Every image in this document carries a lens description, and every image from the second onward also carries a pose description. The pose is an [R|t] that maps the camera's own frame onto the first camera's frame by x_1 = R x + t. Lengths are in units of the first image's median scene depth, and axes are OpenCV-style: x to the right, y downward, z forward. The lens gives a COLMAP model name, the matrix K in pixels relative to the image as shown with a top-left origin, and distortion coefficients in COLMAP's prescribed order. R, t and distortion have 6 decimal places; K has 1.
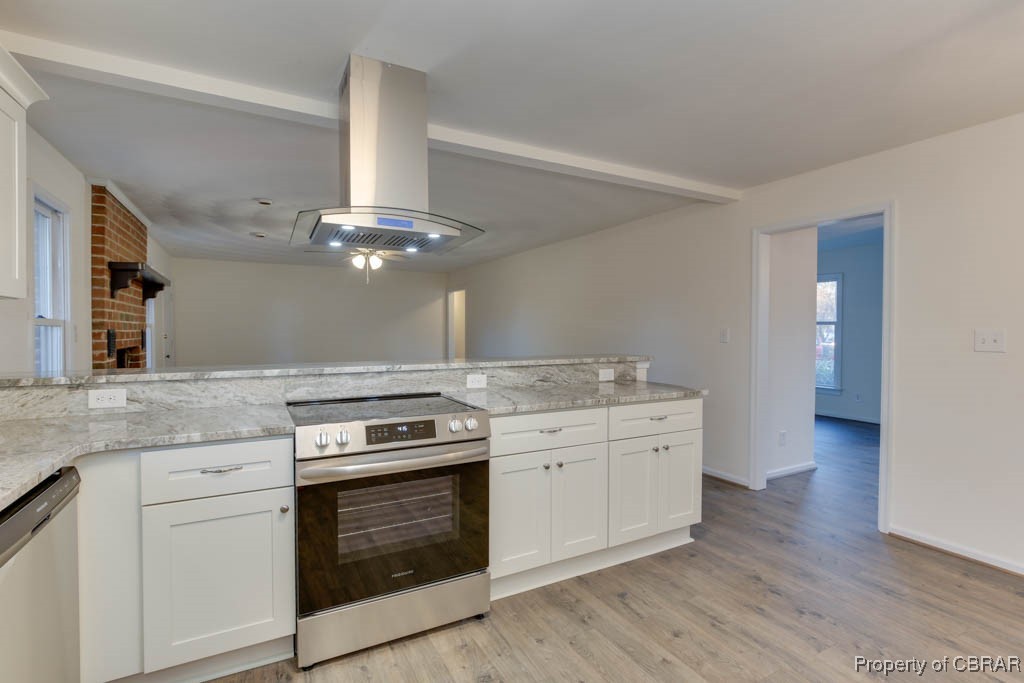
lens RADIAL K [[477.2, 0, 530.9], [0, 477.2, 340.6], [0, 0, 1]] dist [0.001011, 0.000582]
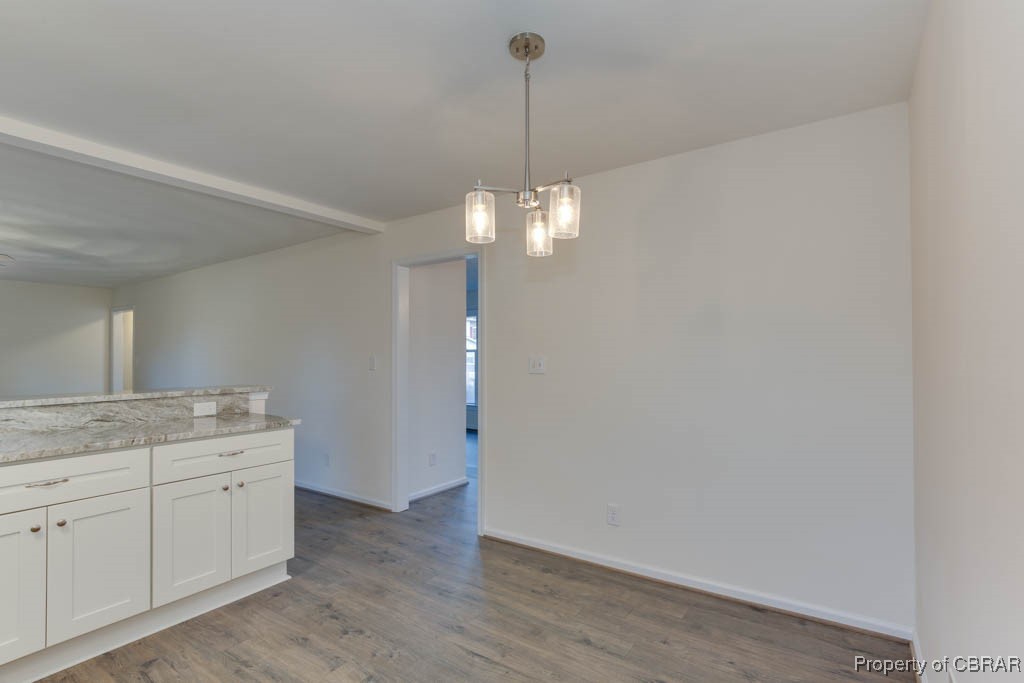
lens RADIAL K [[483.4, 0, 510.3], [0, 483.4, 354.1], [0, 0, 1]] dist [0.002569, 0.001324]
pose [[0.903120, -0.005571, 0.429352, 0.315116], [0.017925, 0.999533, -0.024734, 0.001737], [-0.429013, 0.030034, 0.902799, -0.078267]]
